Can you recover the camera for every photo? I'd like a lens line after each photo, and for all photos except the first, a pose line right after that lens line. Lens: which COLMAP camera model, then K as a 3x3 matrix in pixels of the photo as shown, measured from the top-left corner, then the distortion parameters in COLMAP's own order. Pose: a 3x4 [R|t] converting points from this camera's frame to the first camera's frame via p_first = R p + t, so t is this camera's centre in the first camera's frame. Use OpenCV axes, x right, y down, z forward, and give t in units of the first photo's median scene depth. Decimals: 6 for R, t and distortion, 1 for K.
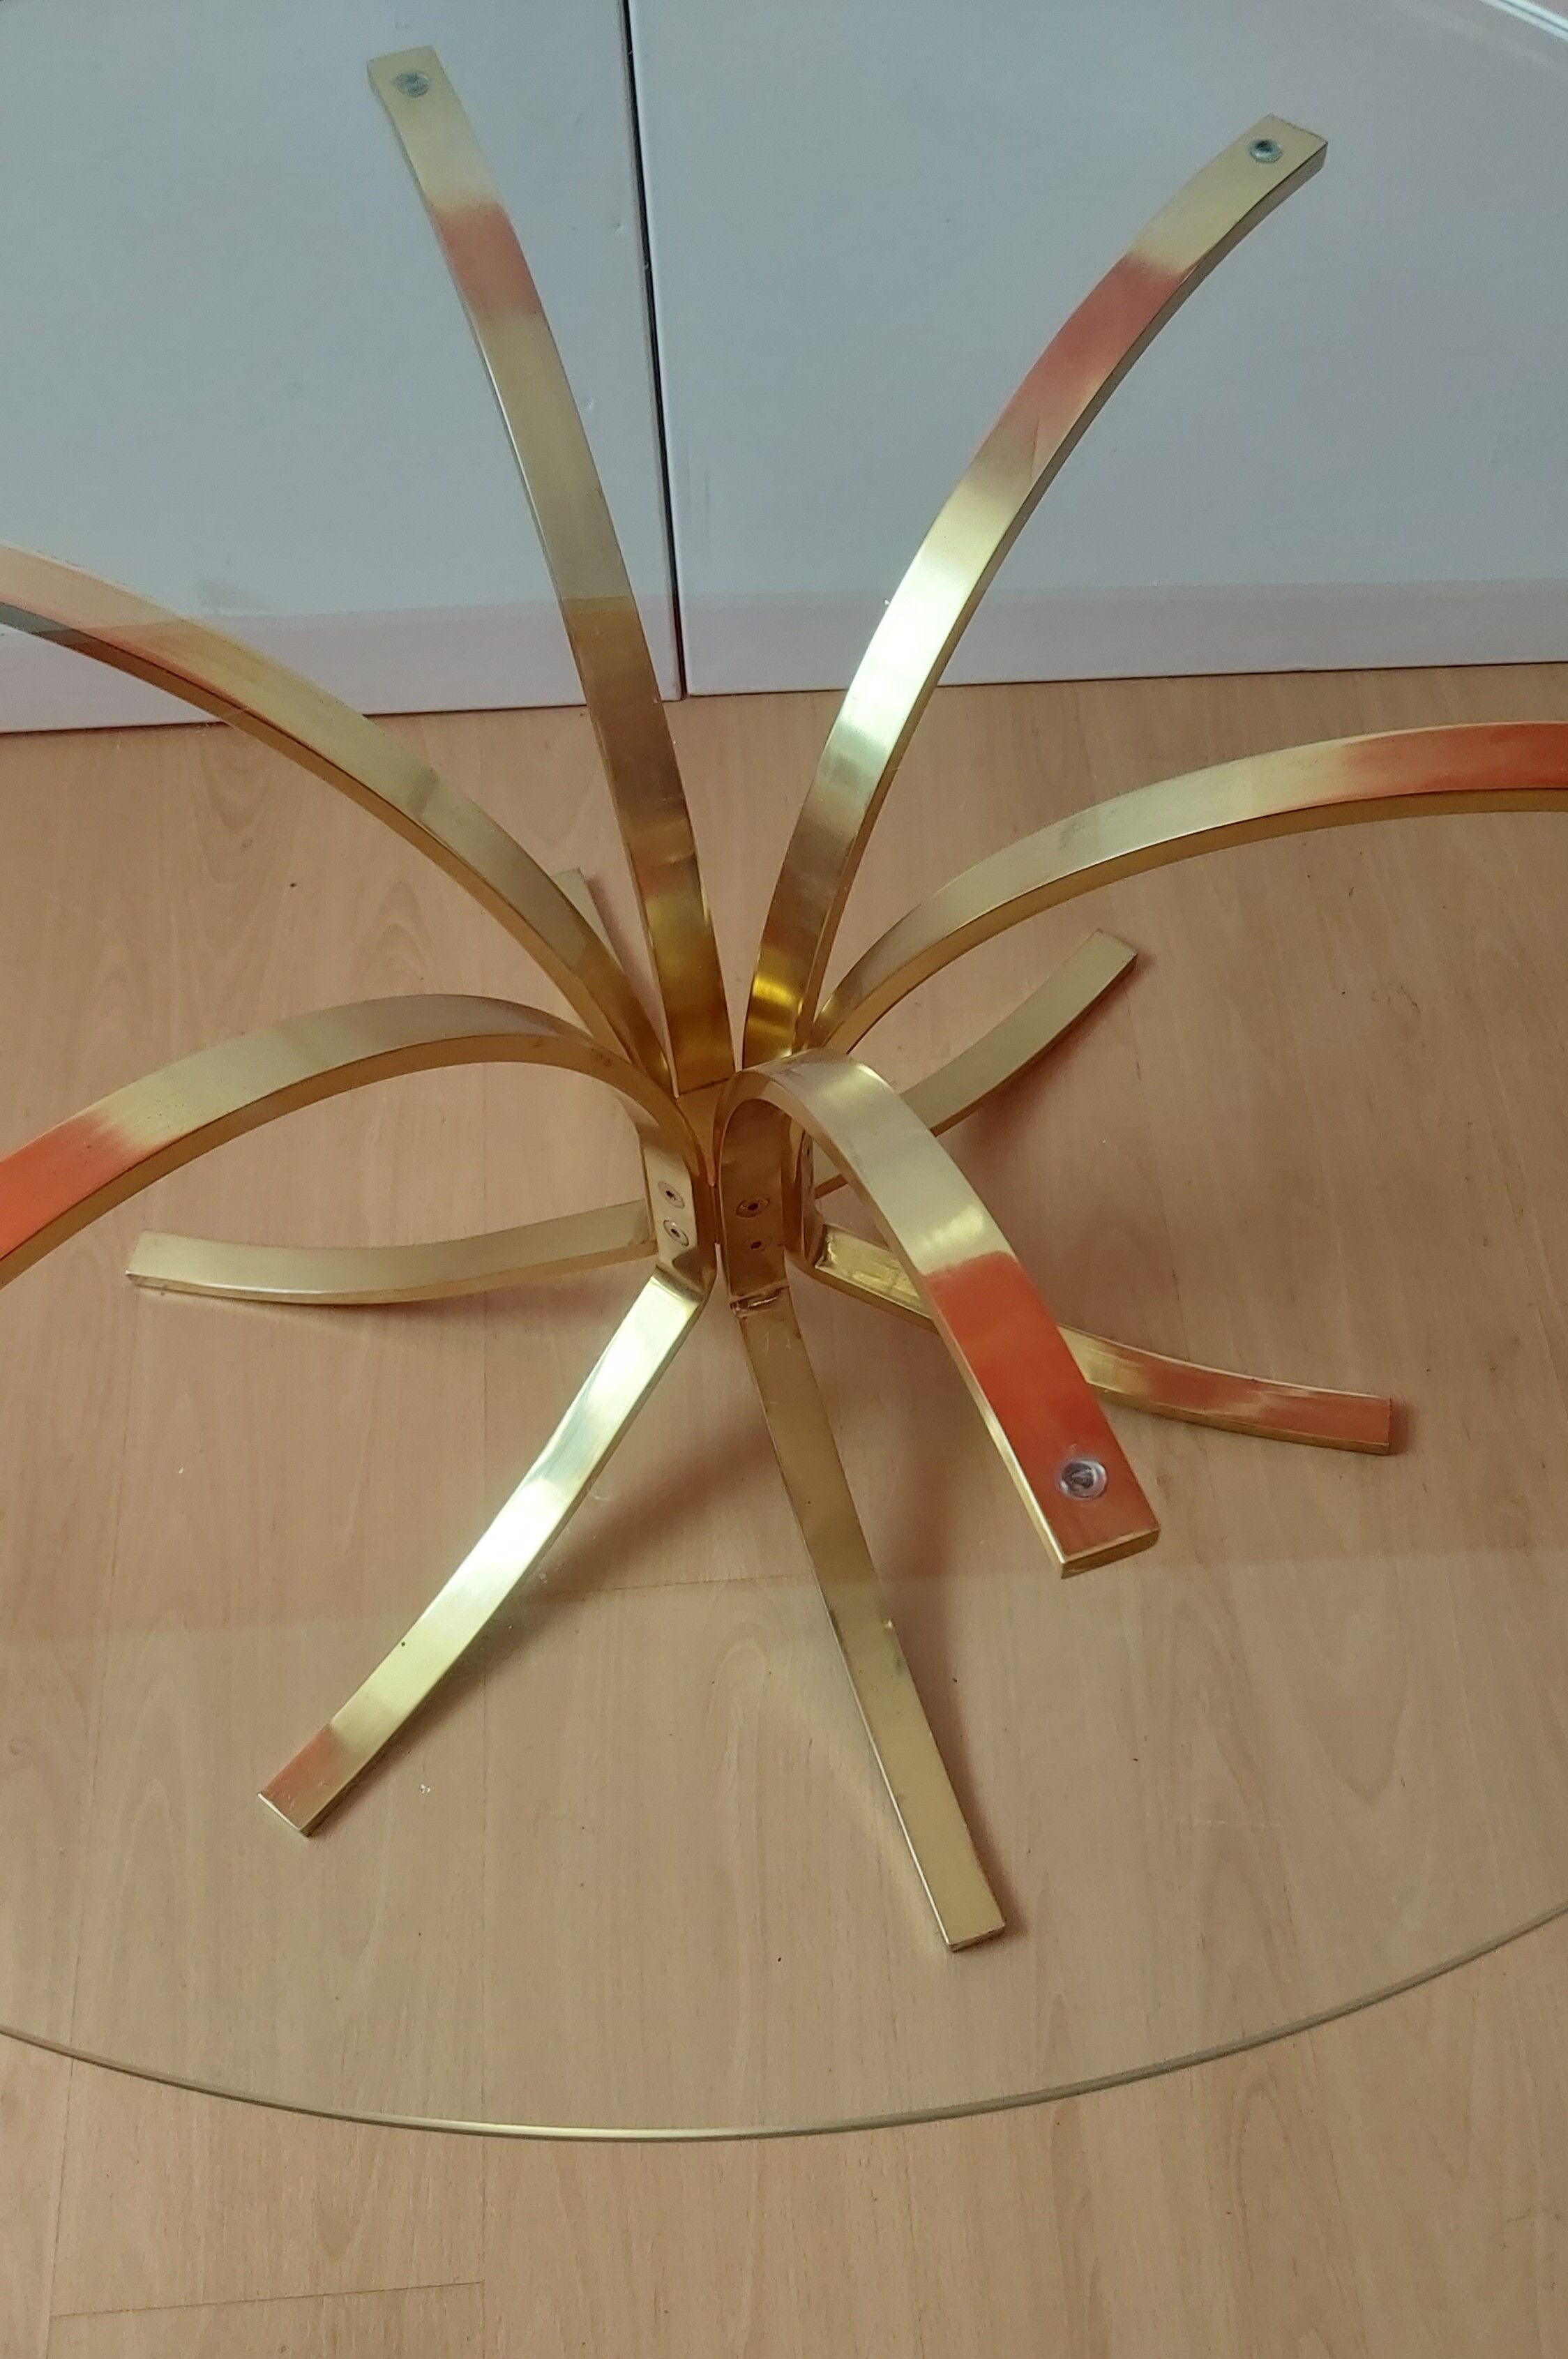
lens RADIAL K [[2126.3, 0, 794.7], [0, 2126.3, 1293.5], [0, 0, 1]] dist [0.075171, -0.066043]
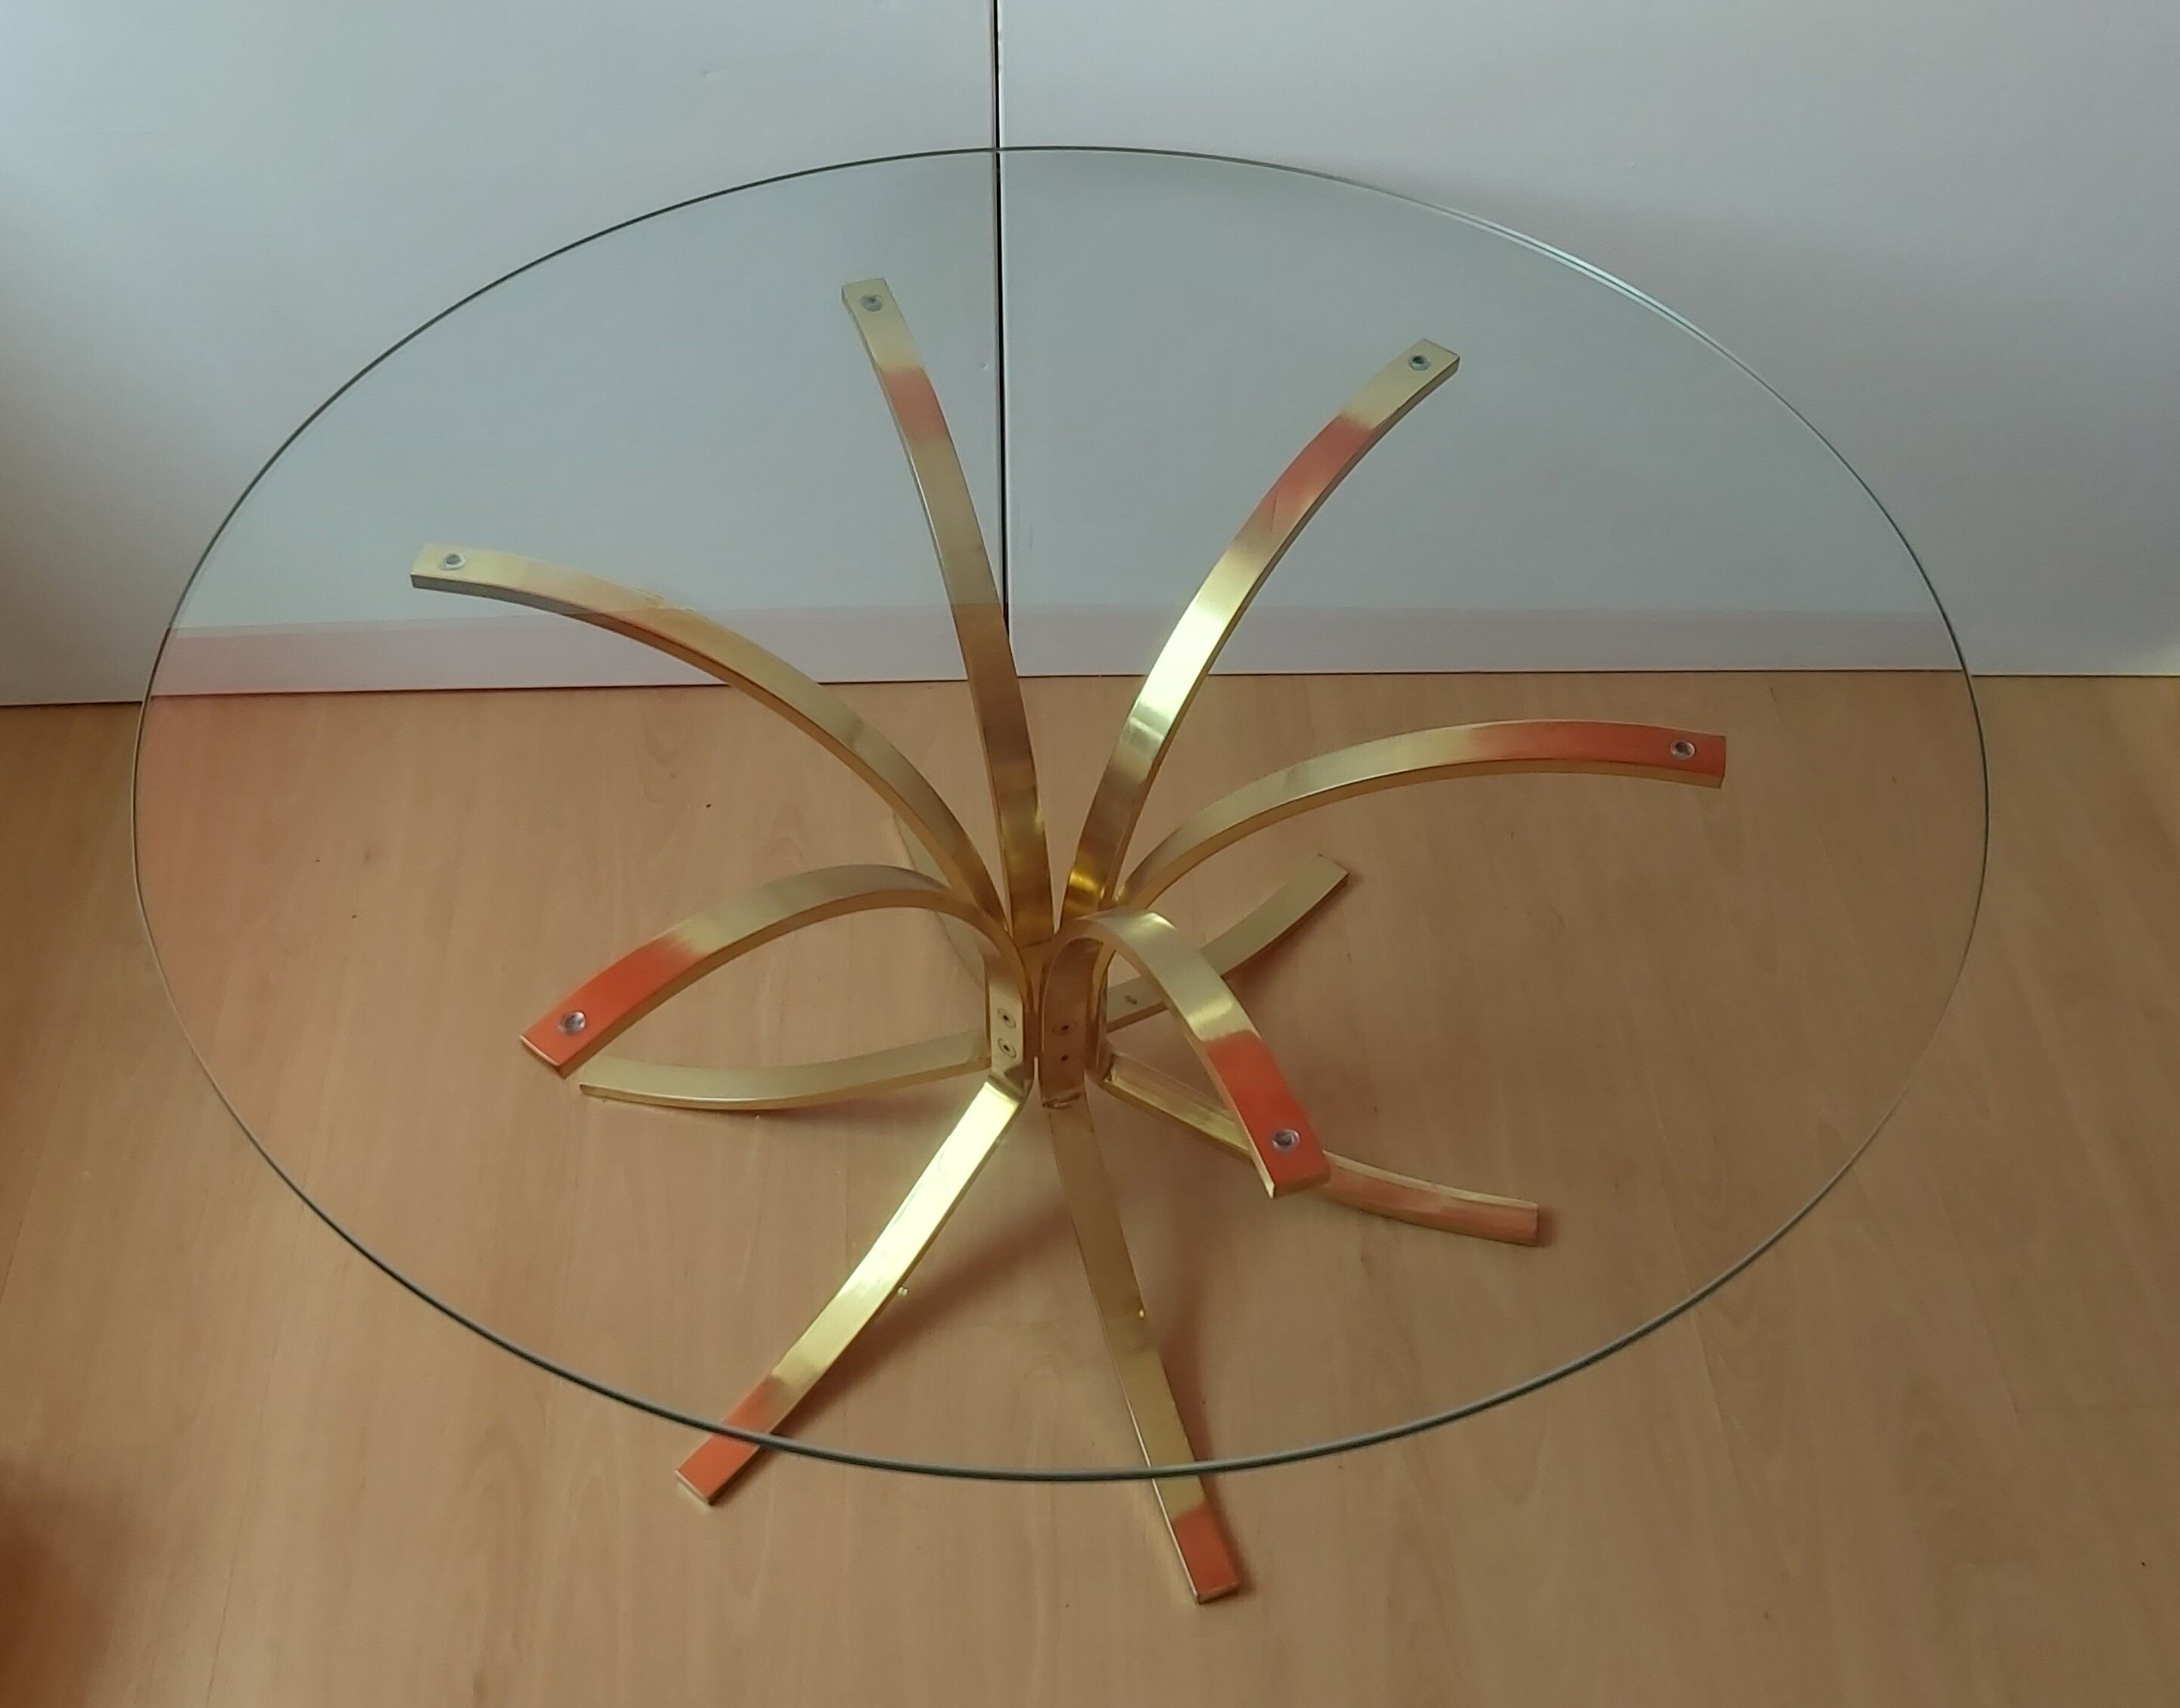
lens RADIAL K [[2159.8, 0, 1036.8], [0, 2159.8, 771.6], [0, 0, 1]] dist [0.043072, 0.000000]
pose [[0.999470, 0.031584, -0.007837, -0.030196], [-0.032537, 0.973924, -0.224529, 0.108086], [0.000541, 0.224665, 0.974436, -0.397795]]
